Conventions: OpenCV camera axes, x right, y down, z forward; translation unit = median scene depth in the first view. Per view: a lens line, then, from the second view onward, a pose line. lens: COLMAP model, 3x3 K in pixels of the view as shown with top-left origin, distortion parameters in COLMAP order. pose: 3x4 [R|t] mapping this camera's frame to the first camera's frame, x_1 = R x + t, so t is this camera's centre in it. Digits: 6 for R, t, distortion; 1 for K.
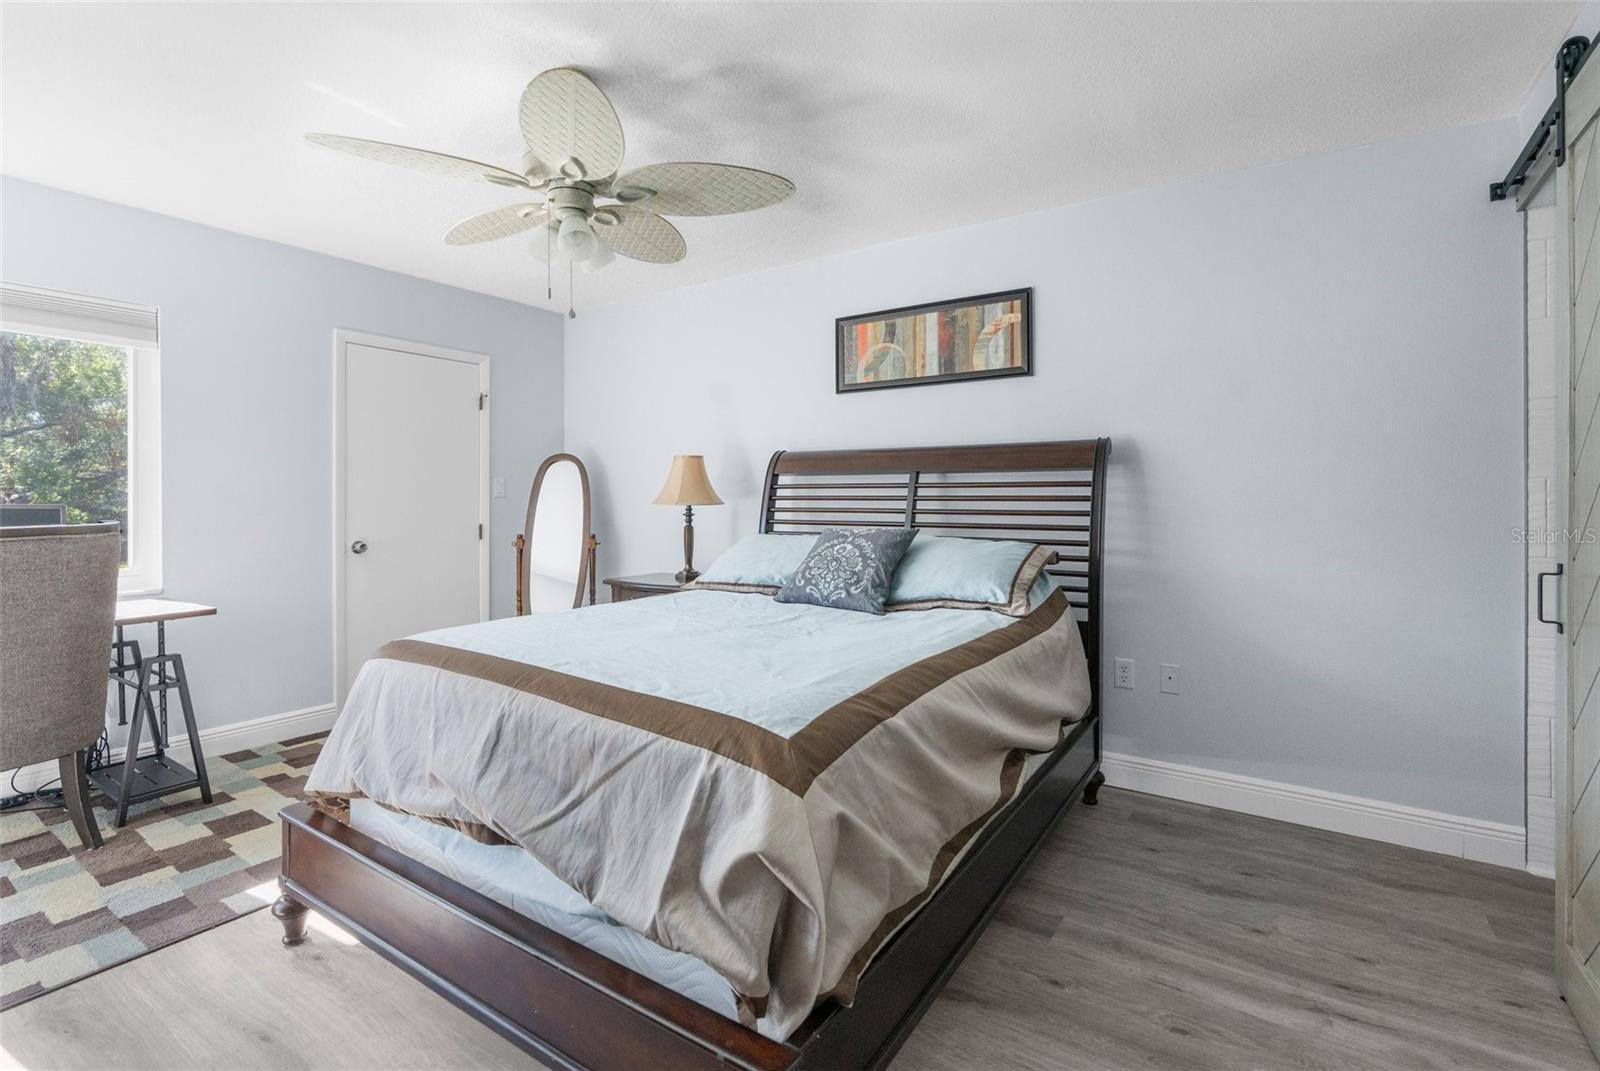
lens RADIAL K [[734.7, 0, 791.0], [0, 734.7, 506.4], [0, 0, 1]] dist [-0.003844, 0.000111]
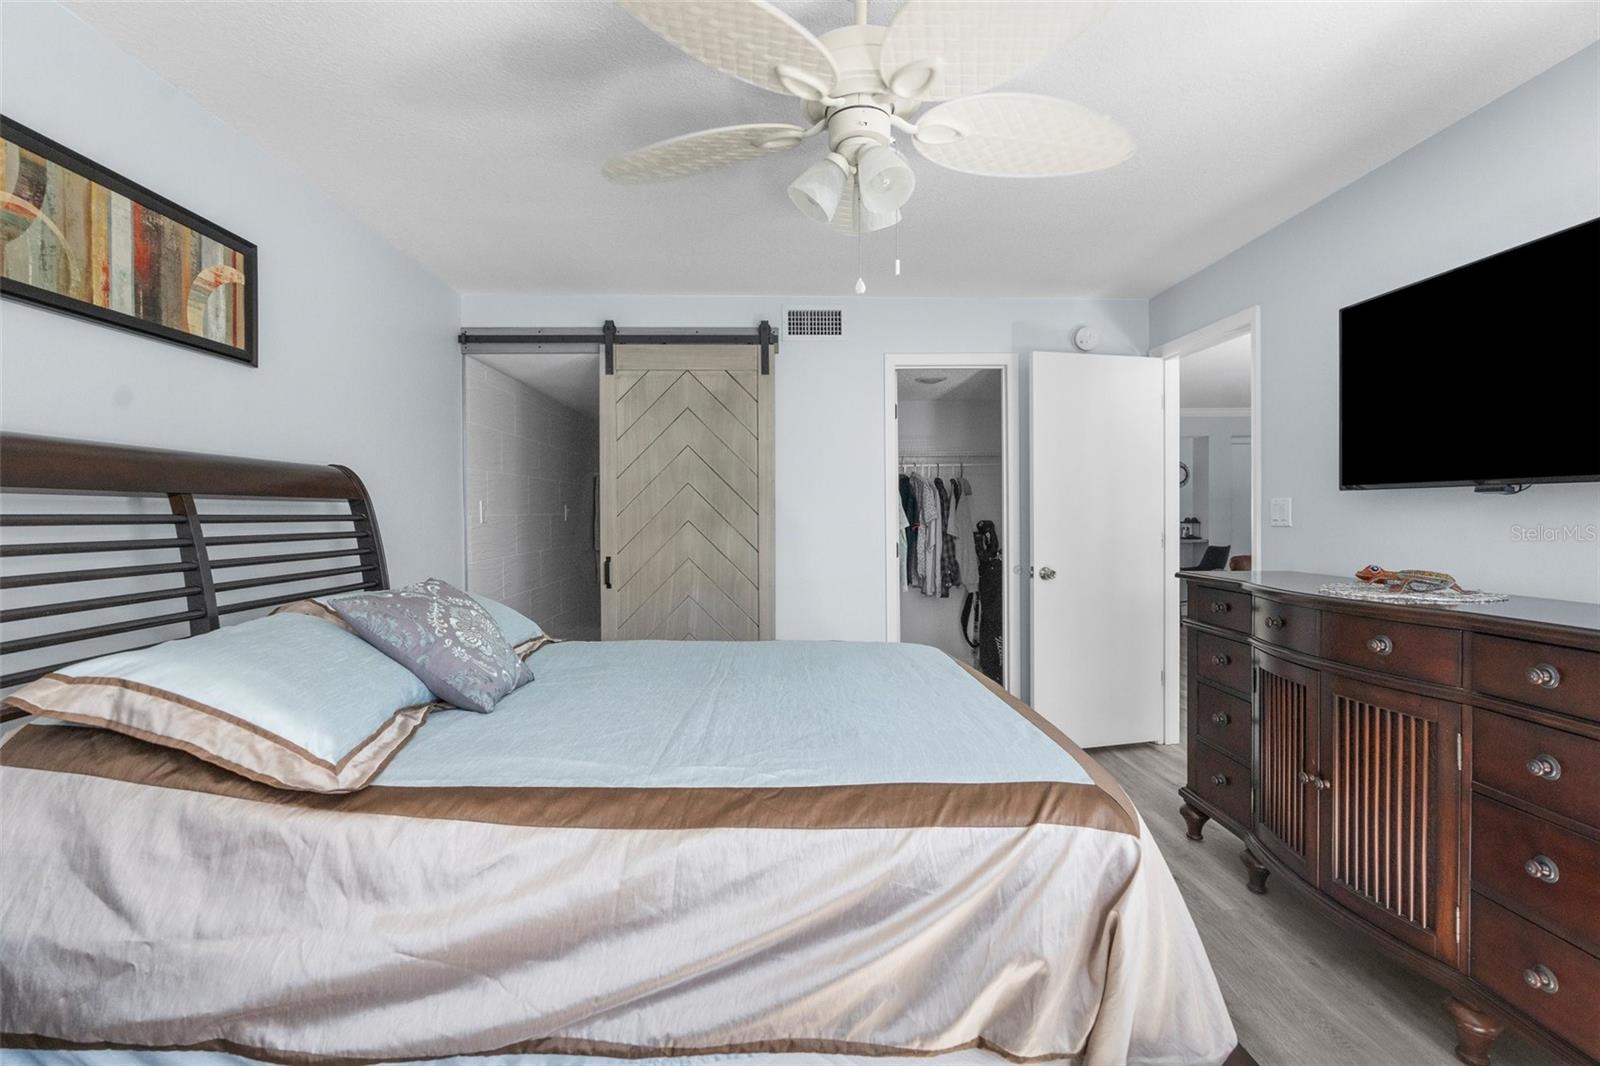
lens RADIAL K [[734.7, 0, 800.5], [0, 734.7, 520.5], [0, 0, 1]] dist [-0.003844, 0.000111]
pose [[-0.584082, -0.001362, 0.811693, -0.570338], [0.017923, 0.999733, 0.014574, -0.027058], [-0.811497, 0.023061, -0.583902, 0.979145]]
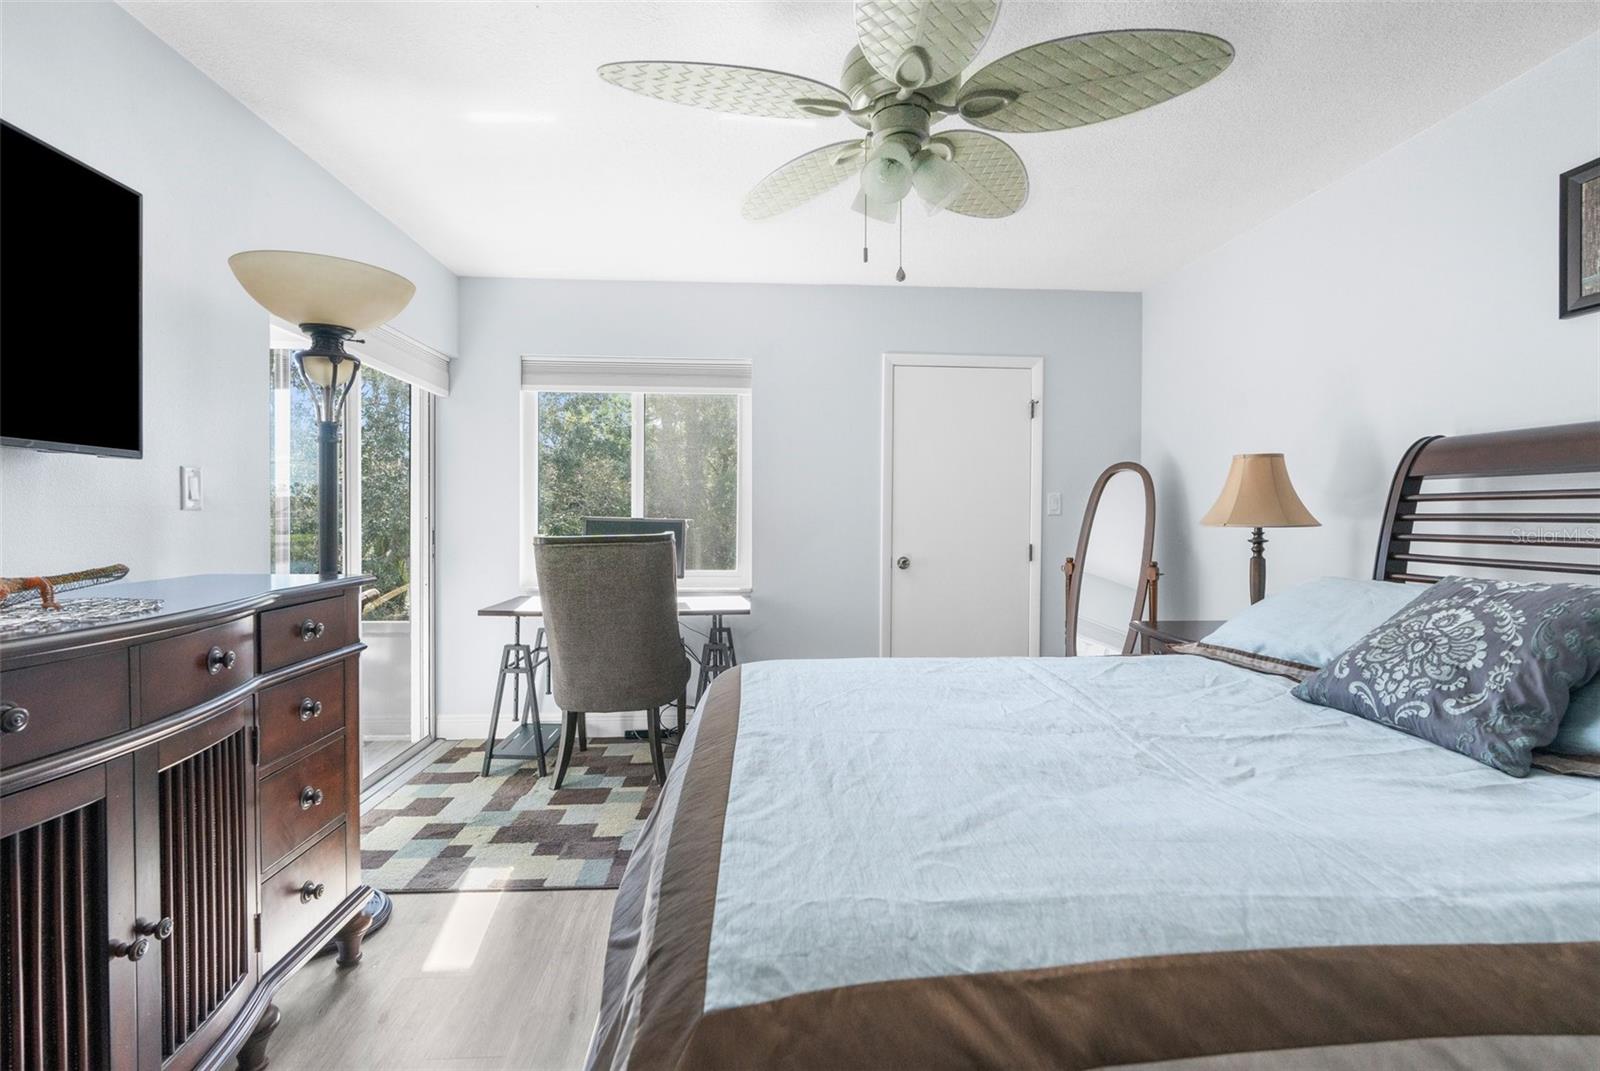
lens RADIAL K [[734.7, 0, 817.4], [0, 734.7, 528.7], [0, 0, 1]] dist [-0.003844, 0.000111]
pose [[0.619809, 0.017532, -0.784557, 0.166880], [-0.012975, 0.999843, 0.012093, -0.003773], [0.784646, 0.002685, 0.619939, 0.302896]]
